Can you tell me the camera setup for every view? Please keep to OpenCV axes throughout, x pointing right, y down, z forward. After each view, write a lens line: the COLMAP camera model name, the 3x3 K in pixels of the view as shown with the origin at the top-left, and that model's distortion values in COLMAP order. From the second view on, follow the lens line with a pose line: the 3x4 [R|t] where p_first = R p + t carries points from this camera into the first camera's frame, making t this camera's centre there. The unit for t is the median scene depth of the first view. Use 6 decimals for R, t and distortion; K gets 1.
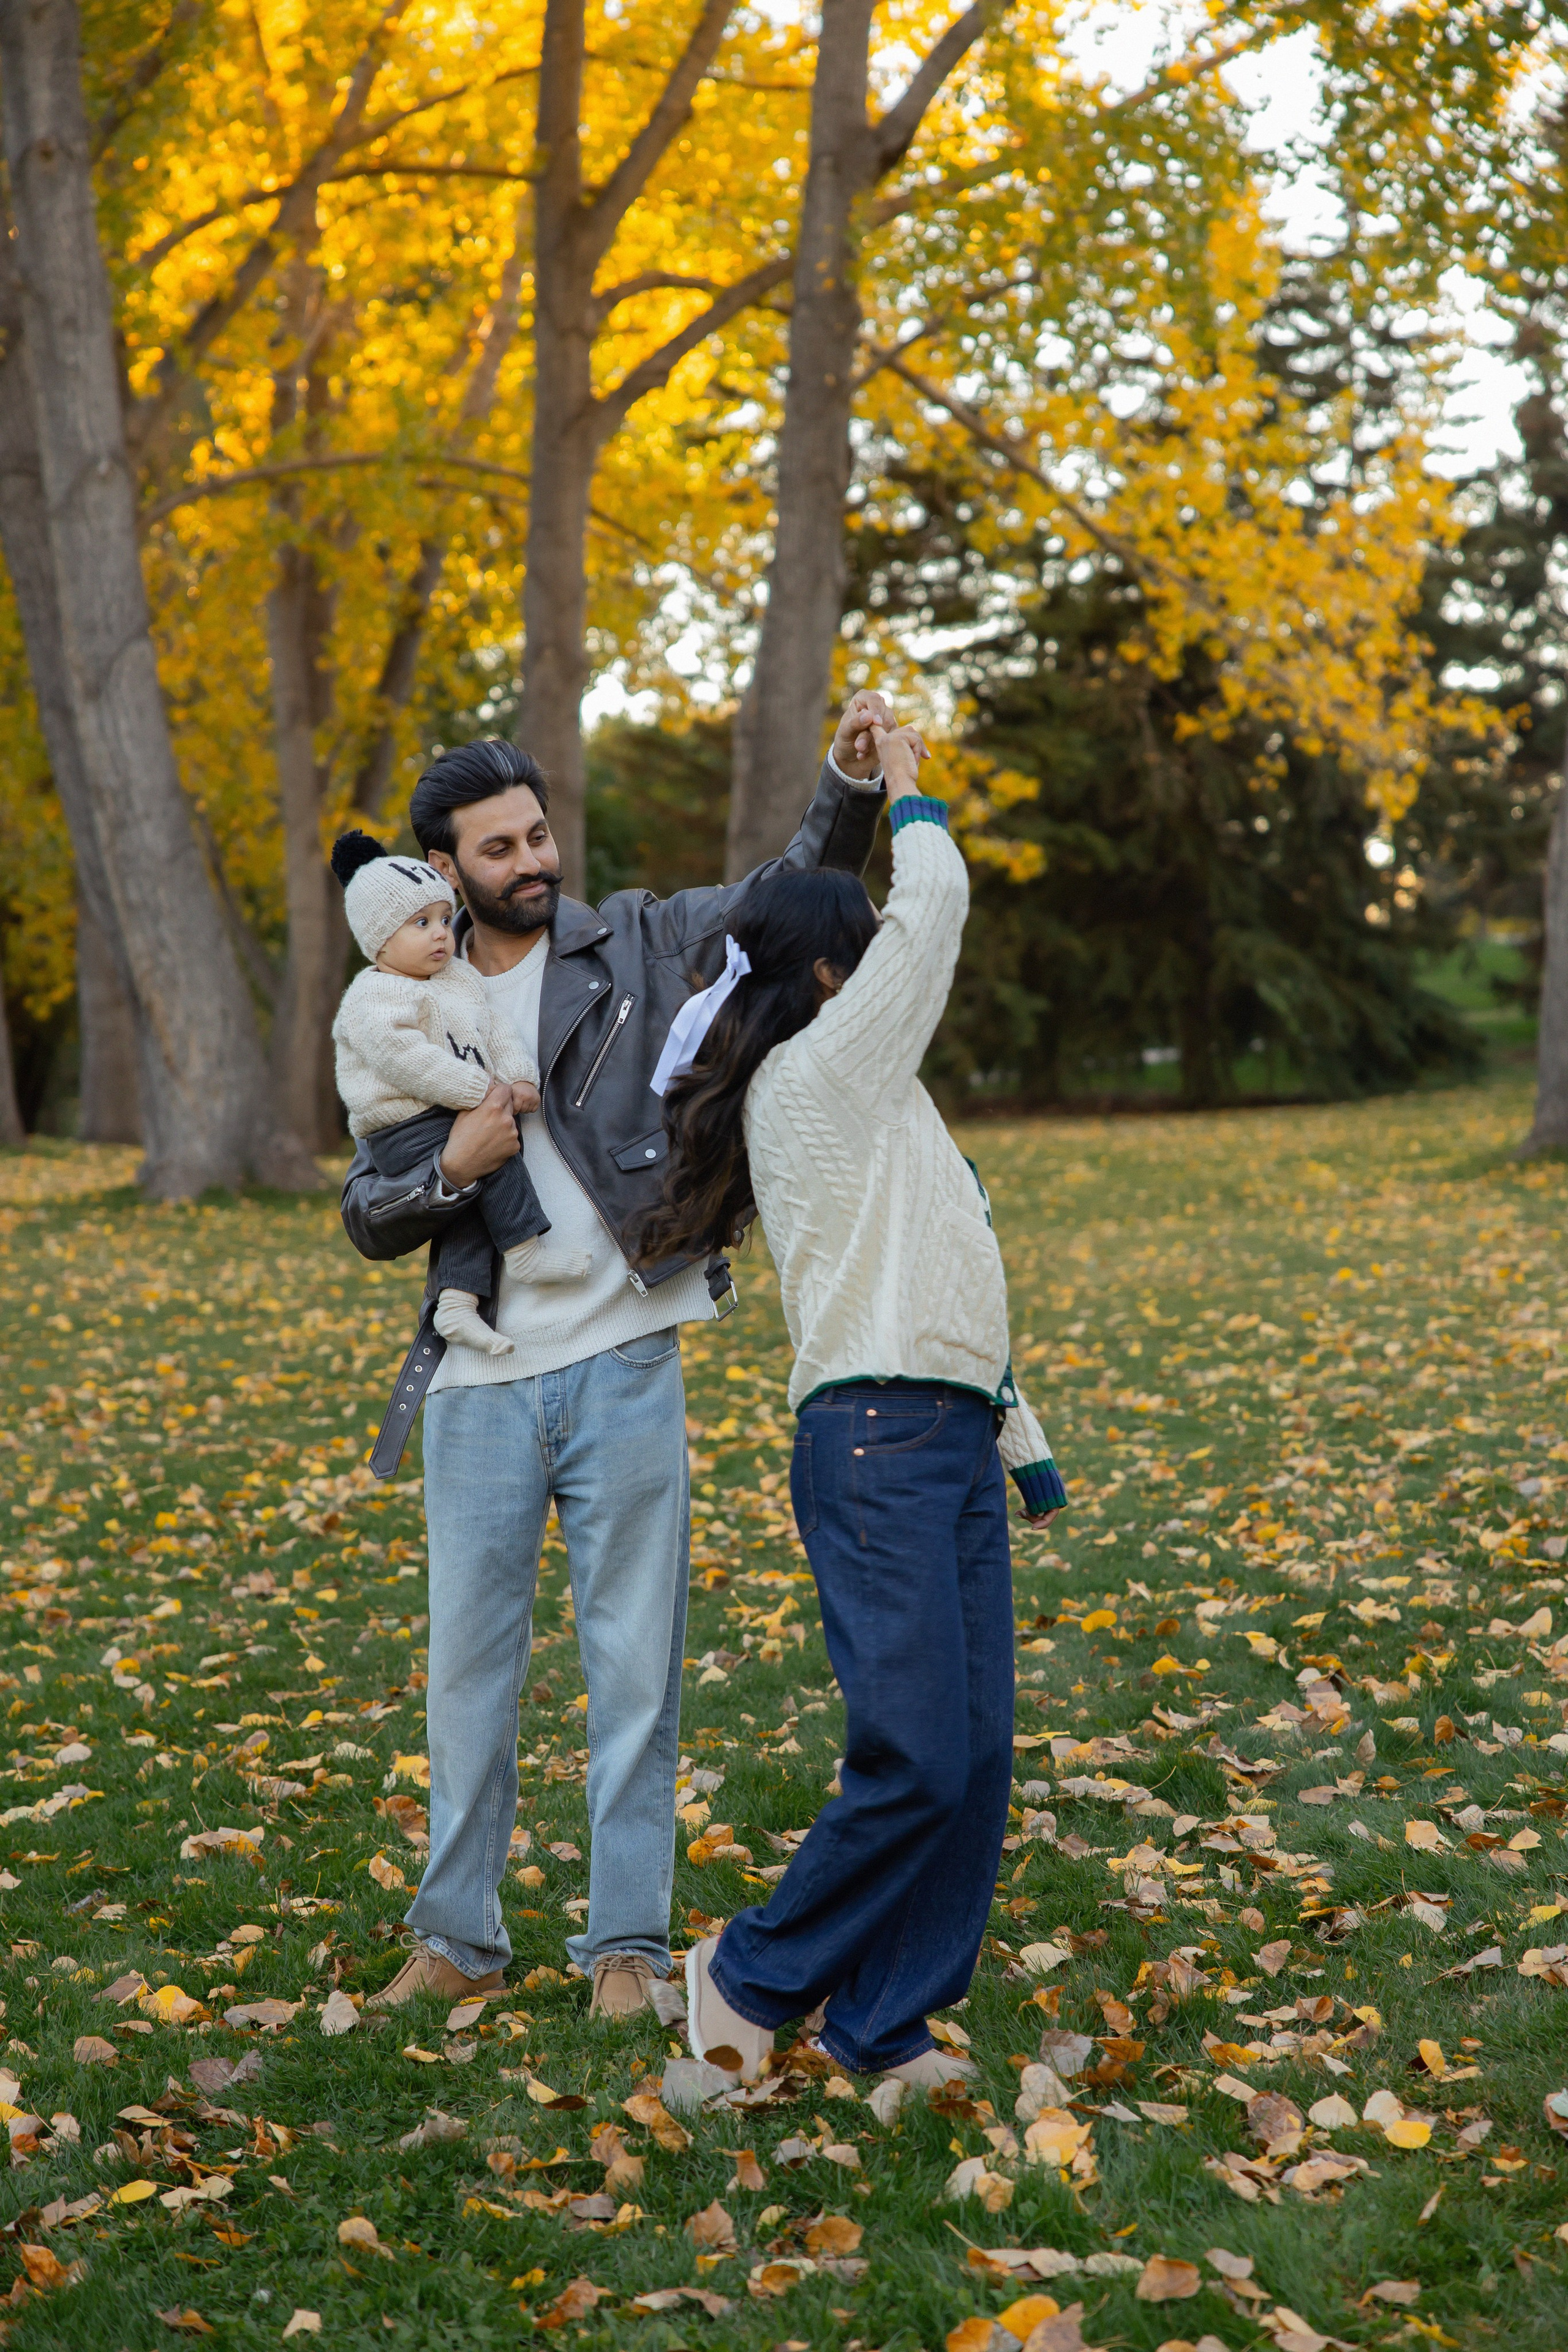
lens RADIAL K [[4605.4, 0, 786.0], [0, 4605.4, 1183.9], [0, 0, 1]] dist [0.030160, 0.000000]
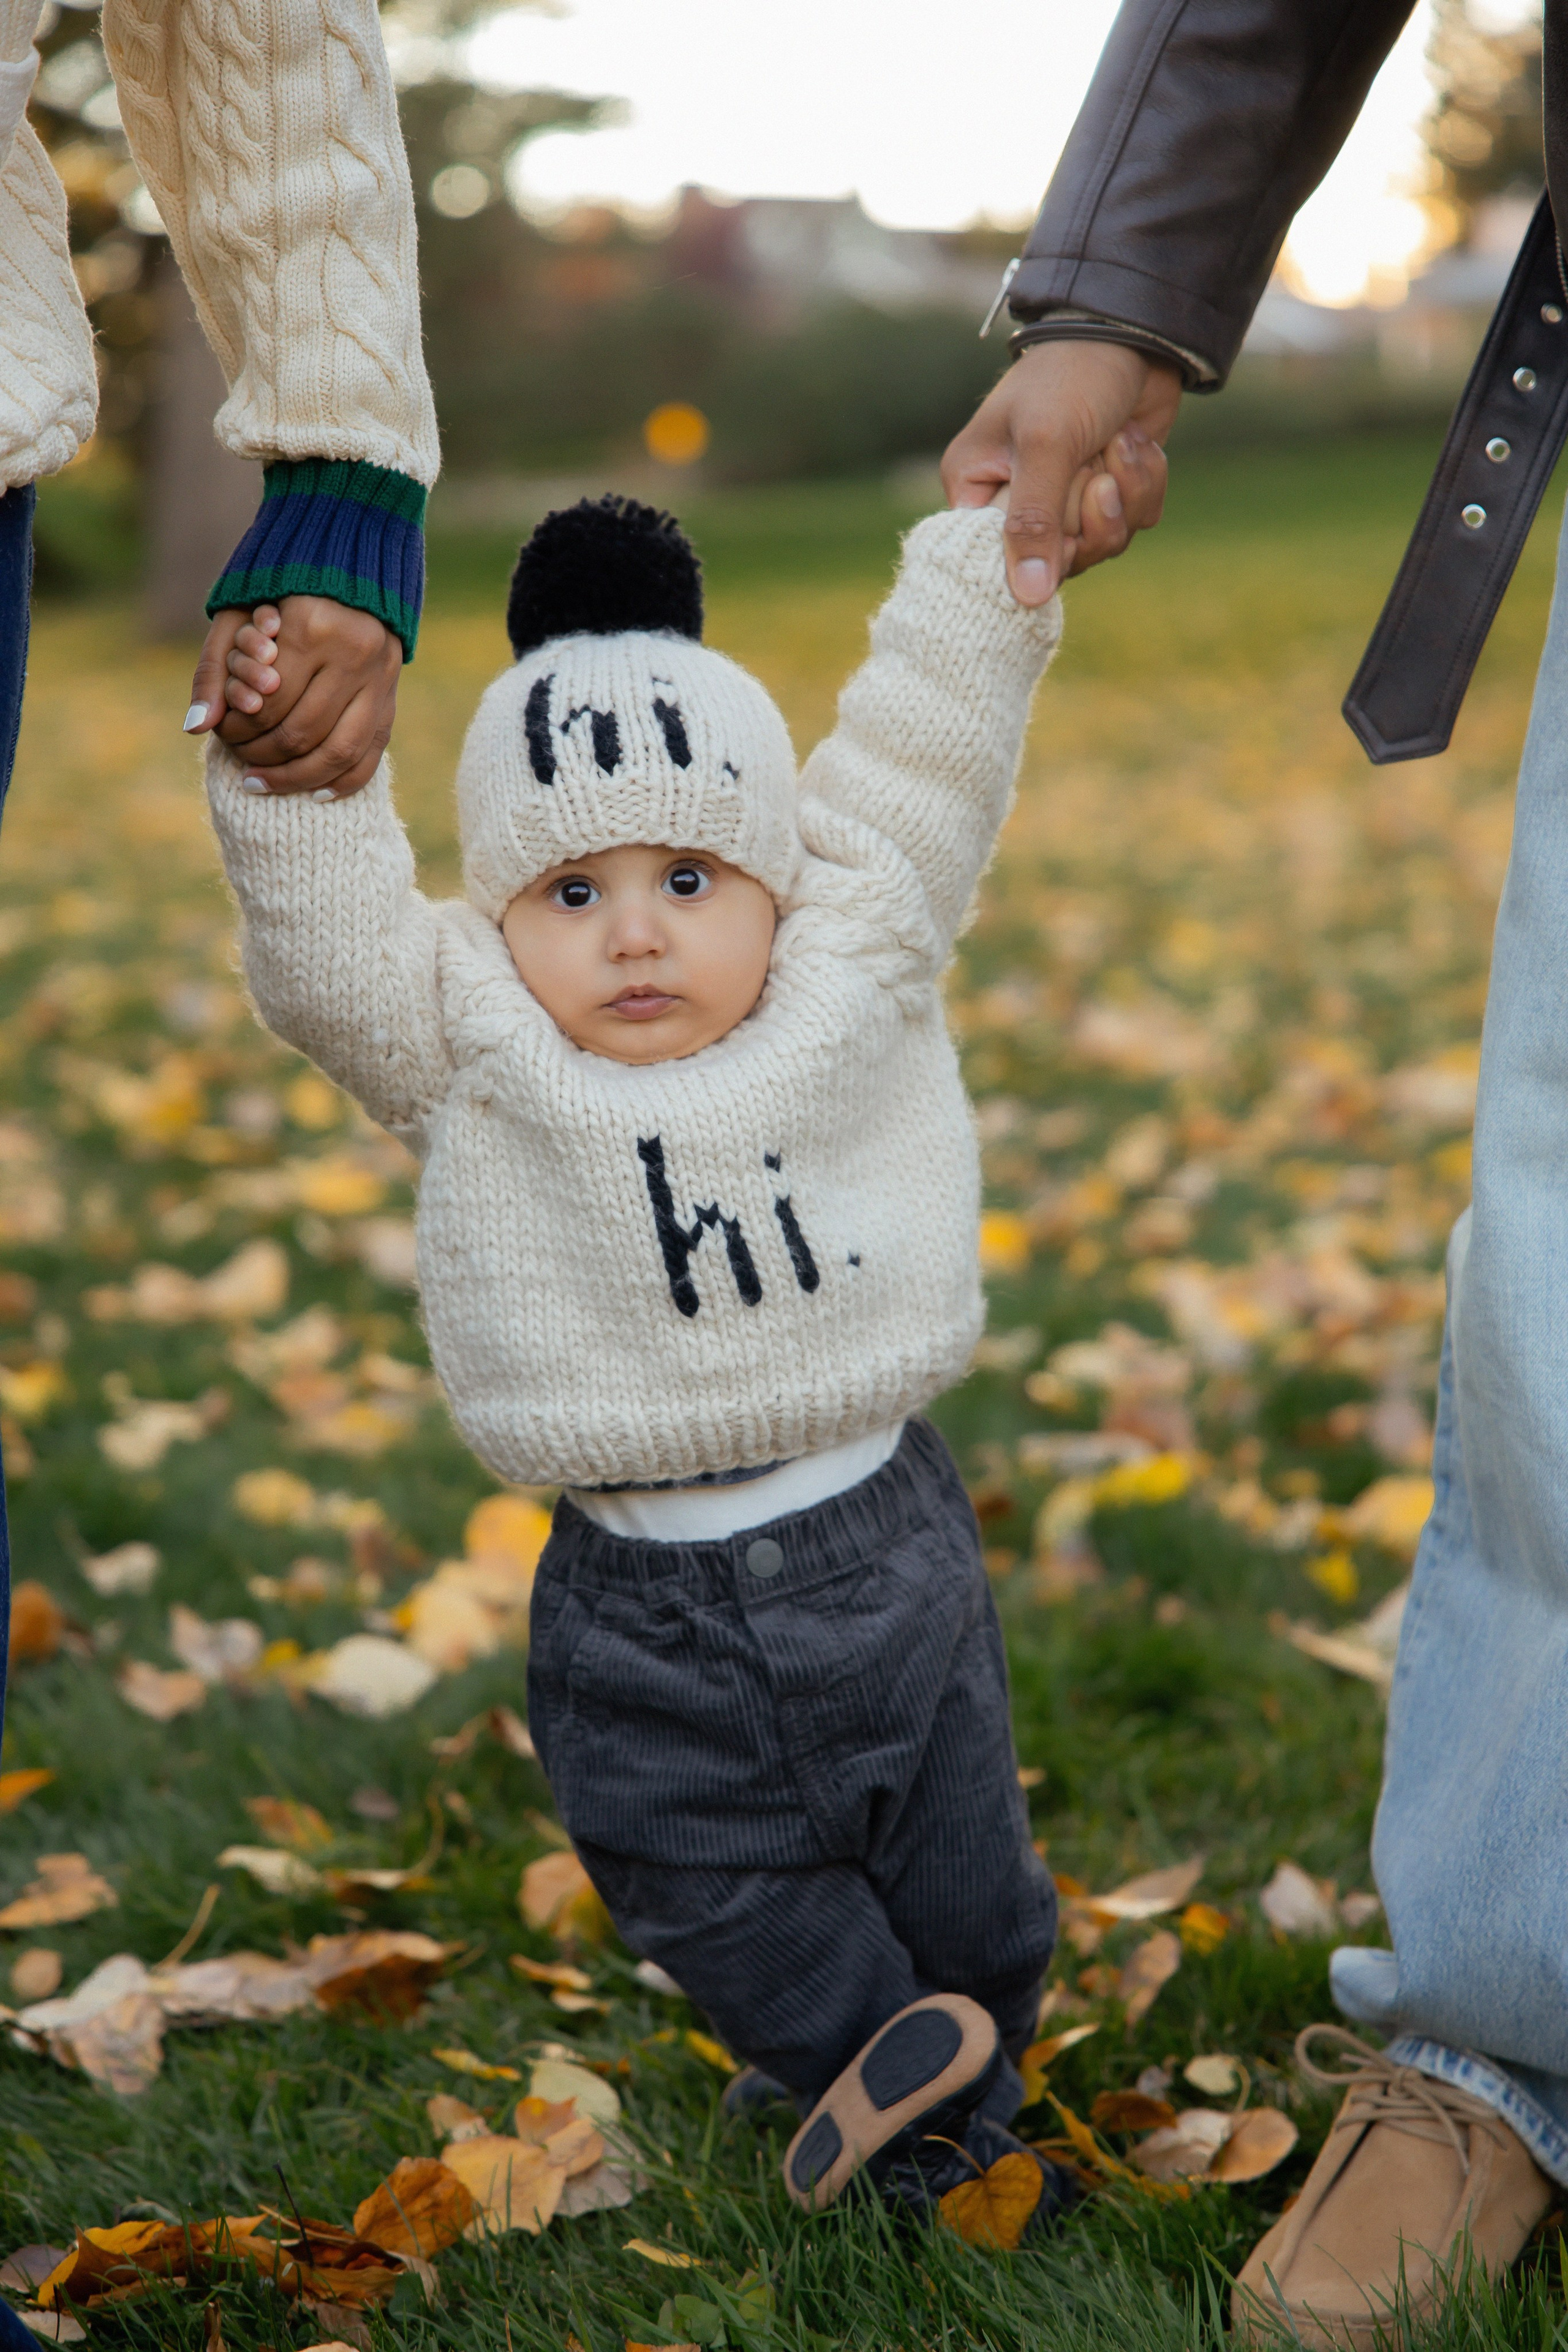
lens RADIAL K [[4605.4, 0, 784.5], [0, 4605.4, 1175.9], [0, 0, 1]] dist [0.030160, 0.000000]
pose [[0.954298, 0.000393, 0.298855, 0.016962], [-0.027172, 0.995971, 0.085455, 0.009706], [-0.297617, -0.089670, 0.950465, 0.119474]]
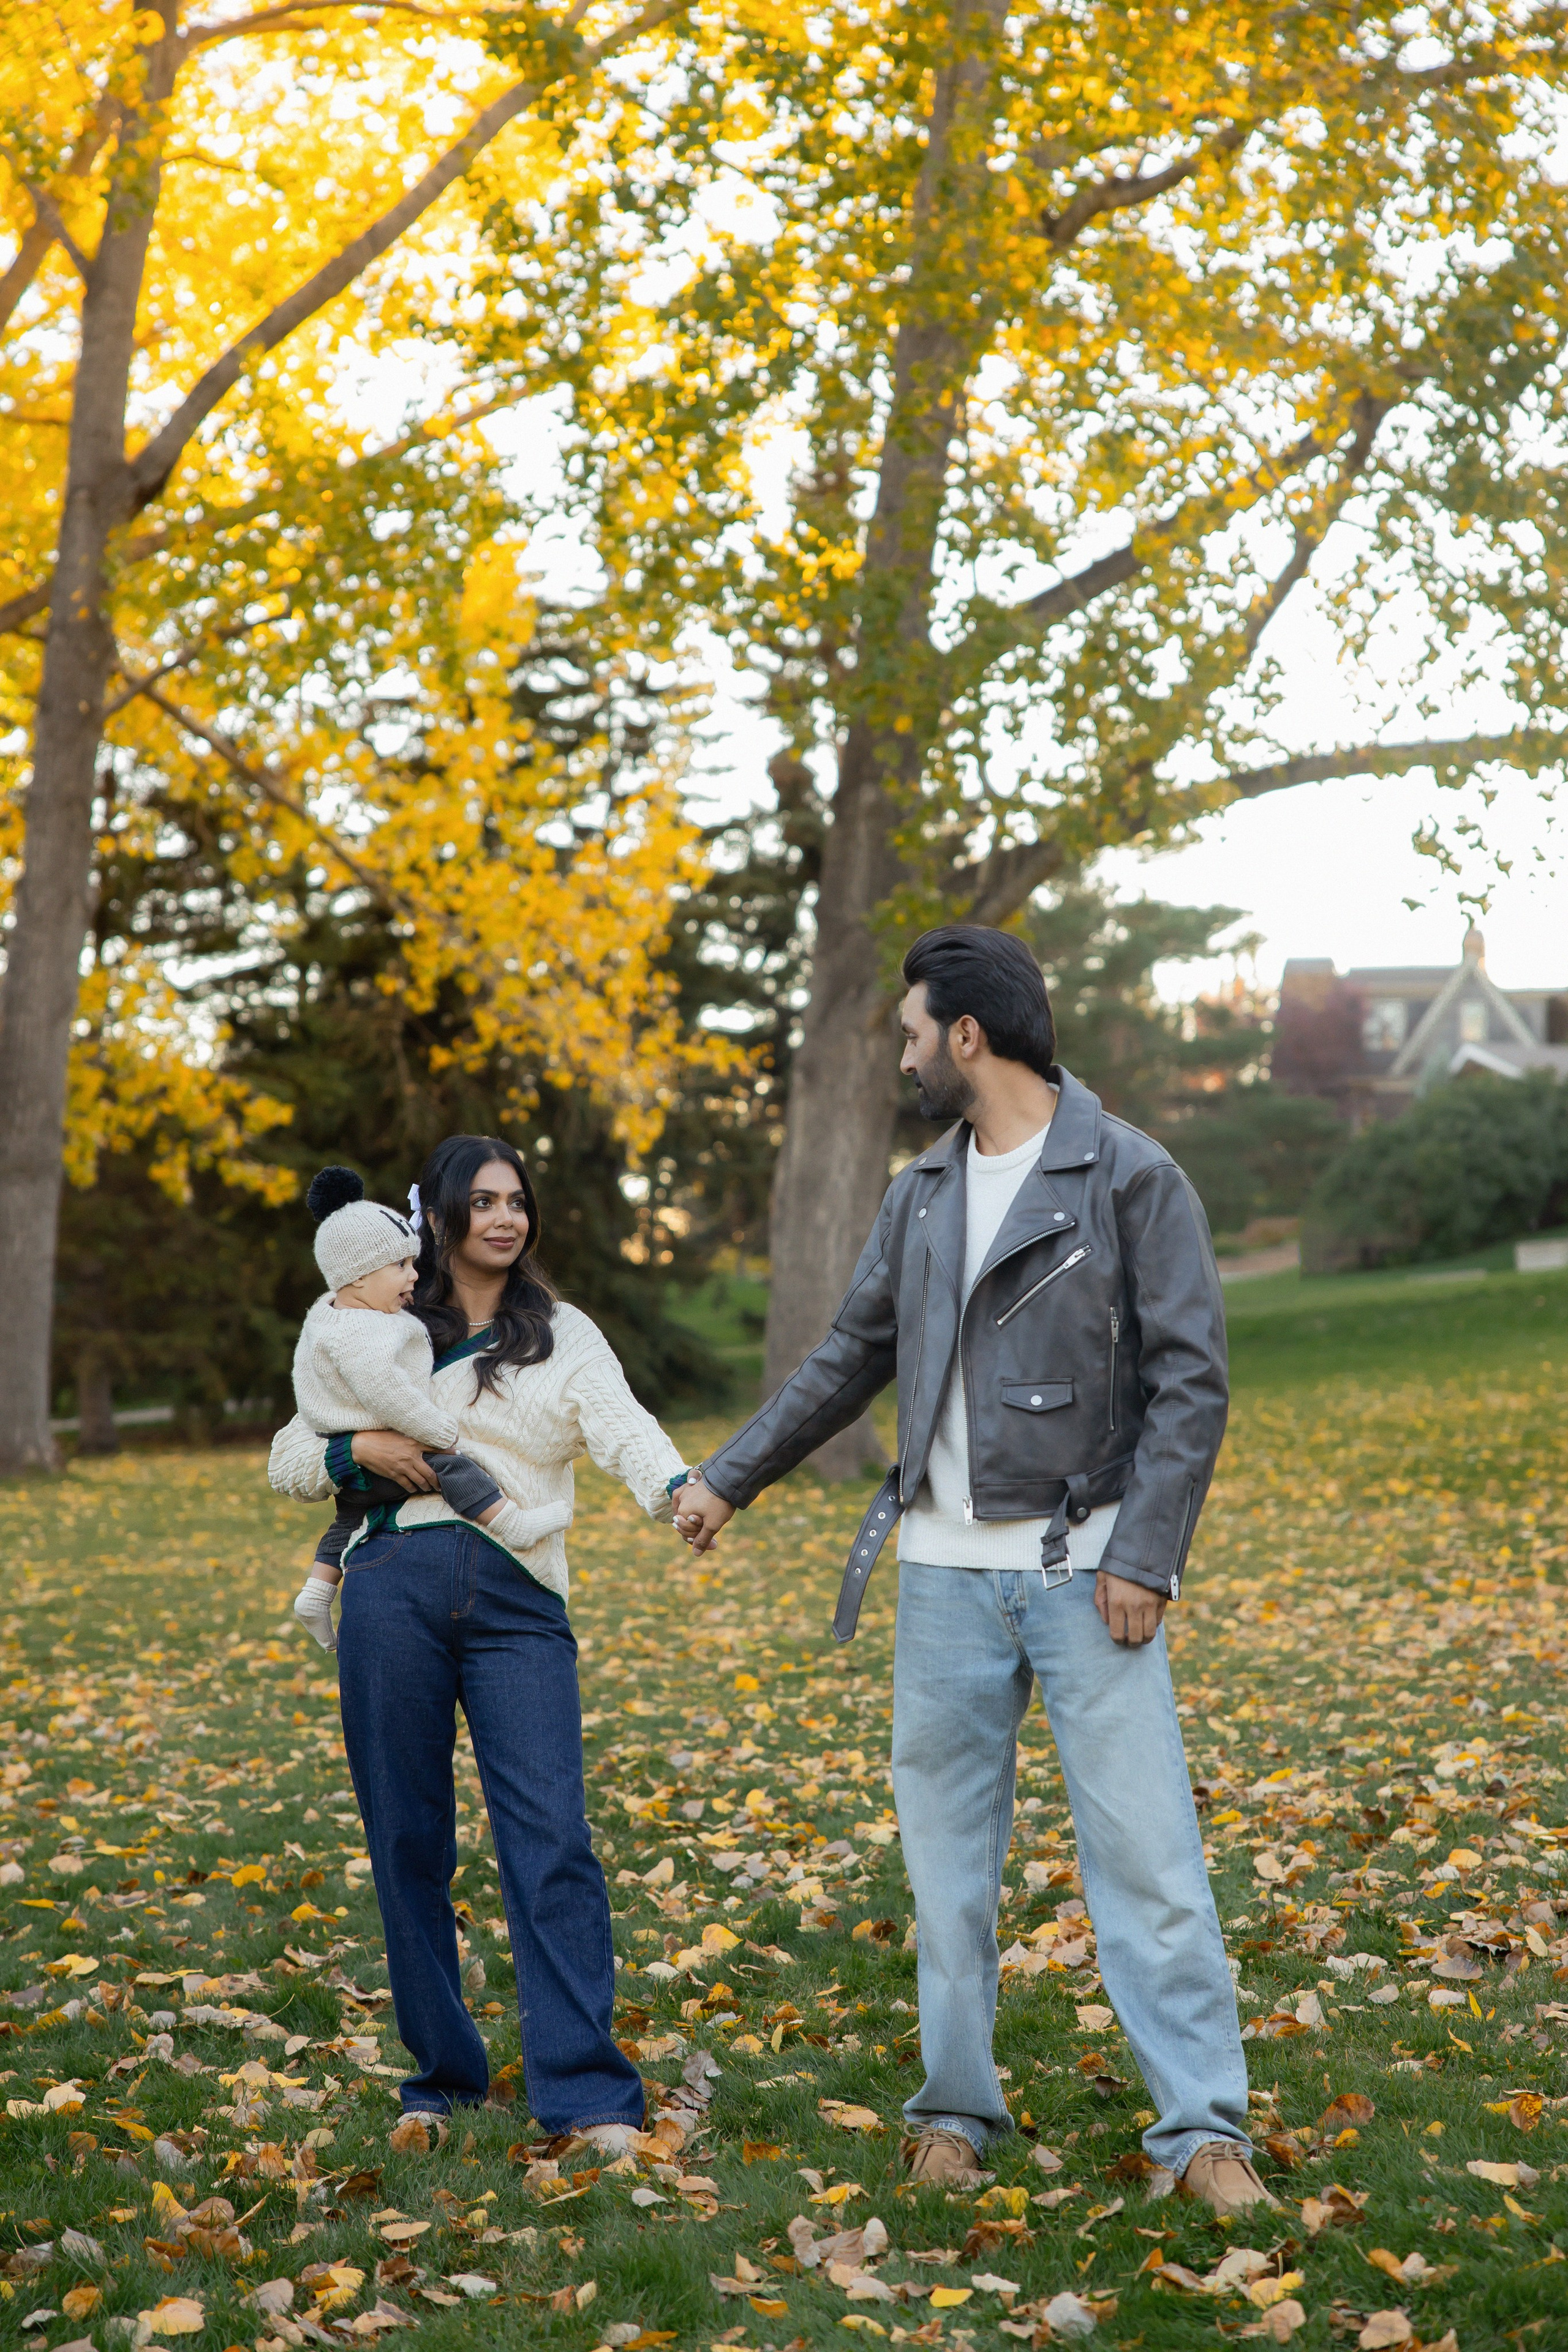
lens RADIAL K [[4605.4, 0, 779.2], [0, 4605.4, 1165.0], [0, 0, 1]] dist [0.030160, 0.000000]
pose [[0.987735, 0.019838, 0.154875, 0.004713], [-0.007856, 0.996954, -0.077596, 0.003153], [-0.155942, 0.075428, 0.984882, -0.013076]]
